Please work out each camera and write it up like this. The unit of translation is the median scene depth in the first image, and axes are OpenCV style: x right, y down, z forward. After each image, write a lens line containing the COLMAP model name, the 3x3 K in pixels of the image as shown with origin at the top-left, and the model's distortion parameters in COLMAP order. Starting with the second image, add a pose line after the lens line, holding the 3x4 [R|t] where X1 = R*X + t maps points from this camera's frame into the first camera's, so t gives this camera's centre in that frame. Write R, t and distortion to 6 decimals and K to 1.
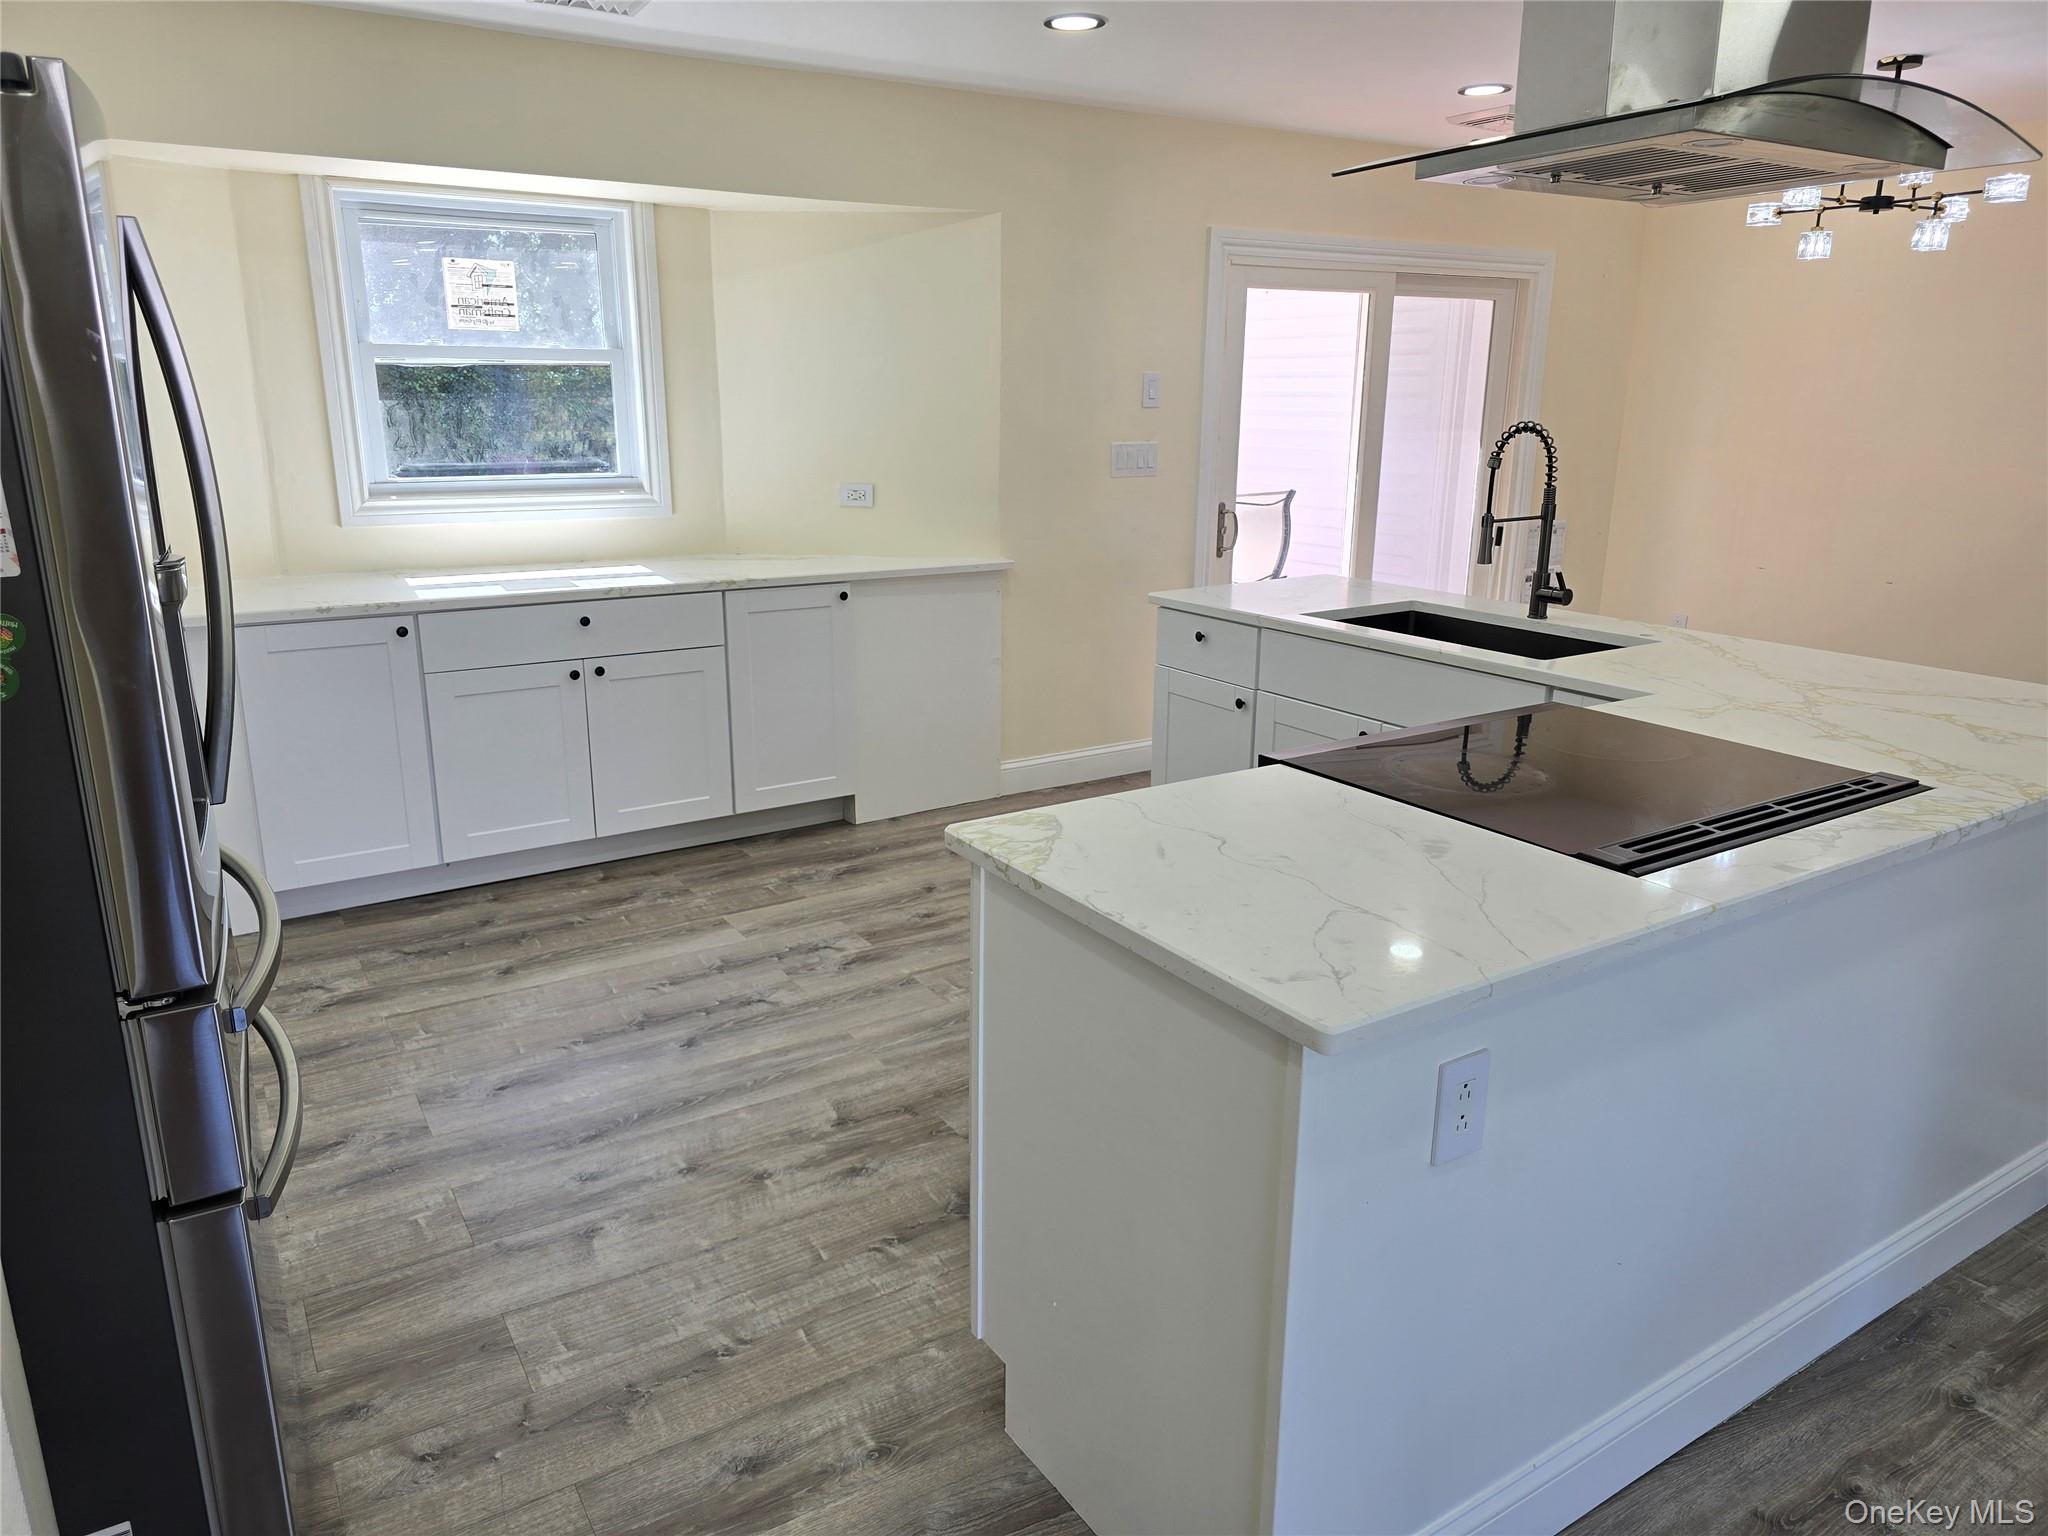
lens RADIAL K [[1384.3, 0, 1005.0], [0, 1384.3, 762.1], [0, 0, 1]] dist [0.054408, -0.052133]
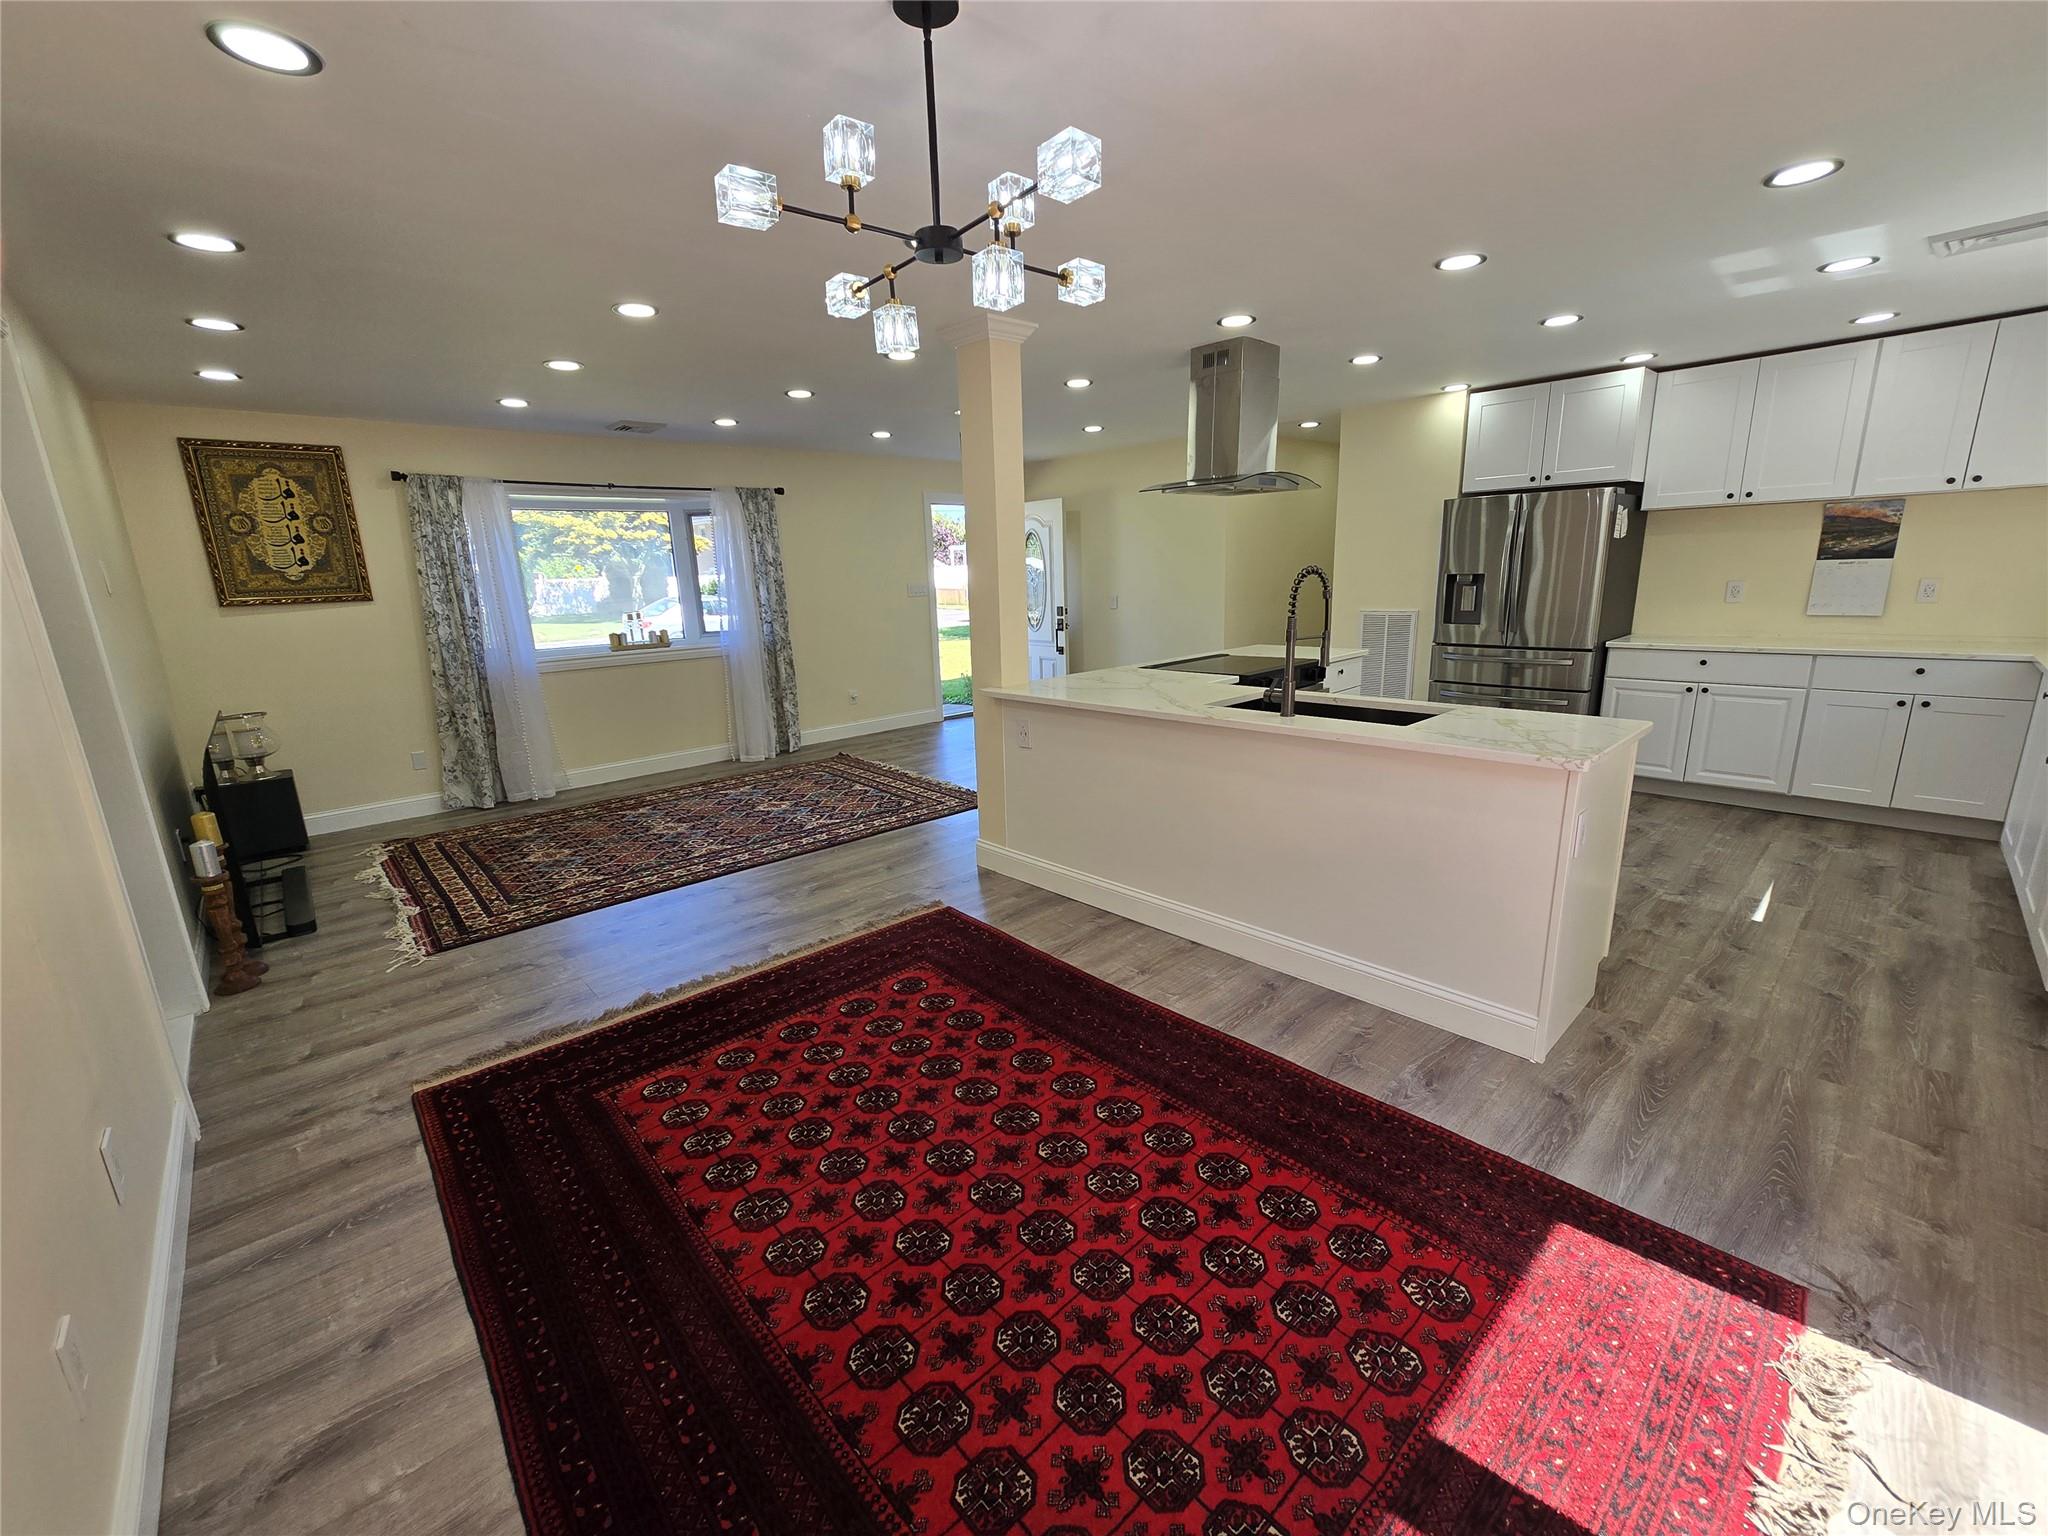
lens RADIAL K [[836.7, 0, 1020.4], [0, 836.7, 775.5], [0, 0, 1]] dist [-0.003831, 0.001562]
pose [[-0.981474, 0.073036, -0.177127, 0.757737], [-0.021269, 0.877244, 0.479573, -0.417878], [0.190409, 0.474456, -0.859439, 1.622065]]
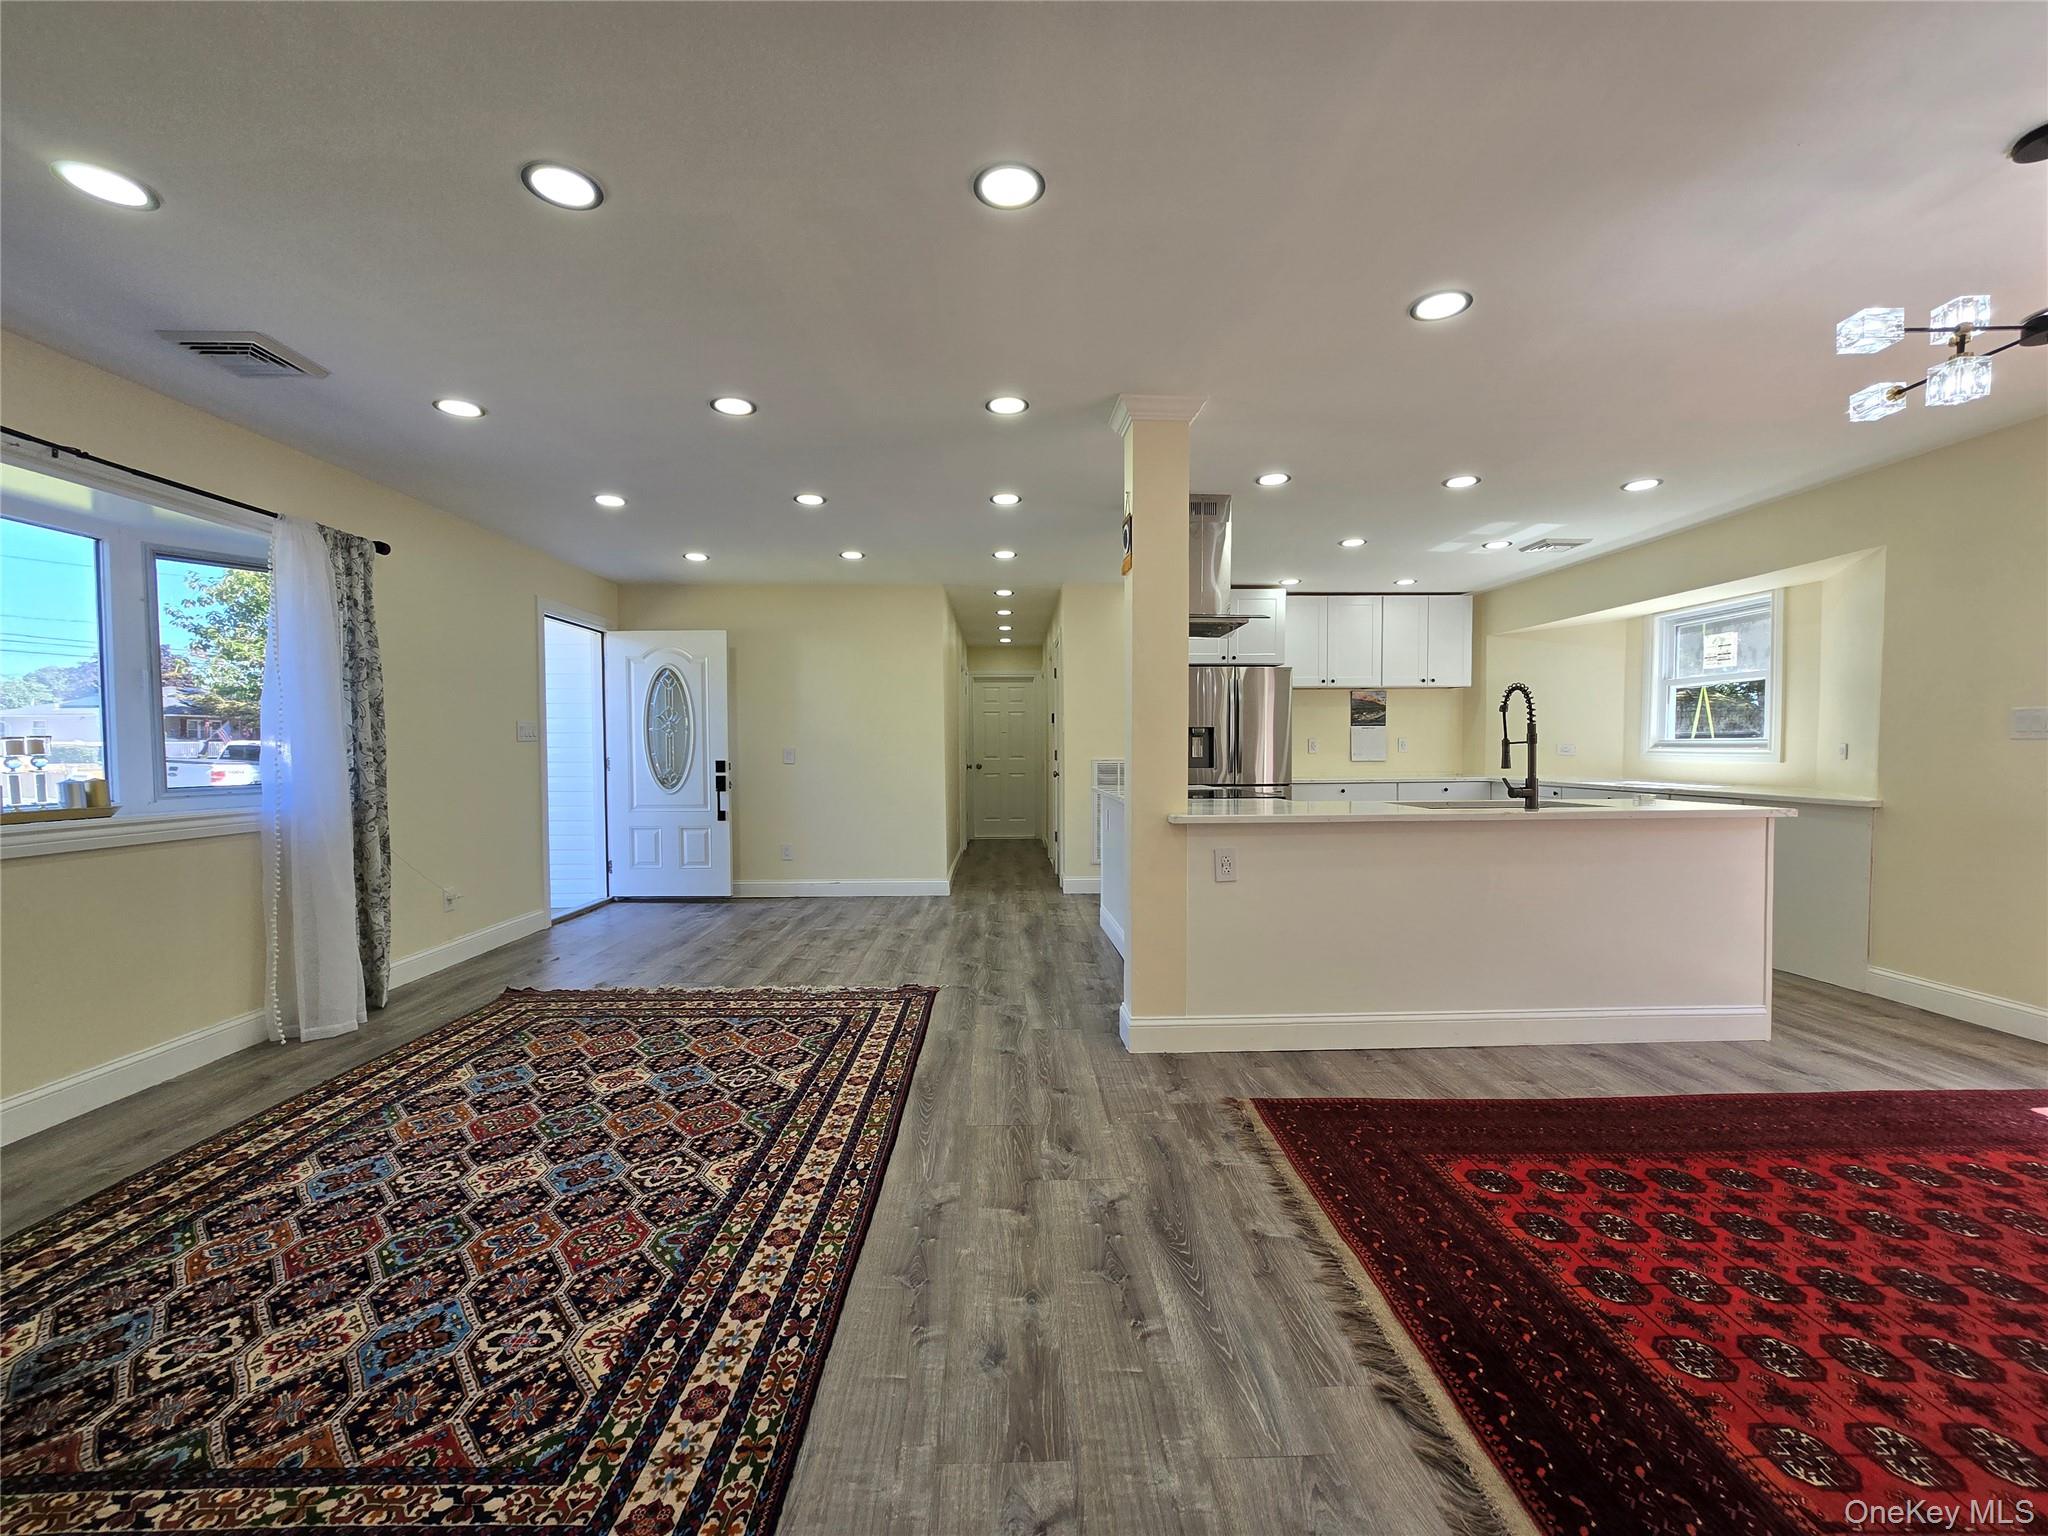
lens RADIAL K [[836.7, 0, 1022.0], [0, 836.7, 772.5], [0, 0, 1]] dist [-0.003831, 0.001562]
pose [[-0.500898, 0.023593, -0.865185, 1.403687], [-0.222810, 0.962422, 0.155241, -0.155014], [0.836335, 0.270531, -0.476819, 0.940153]]
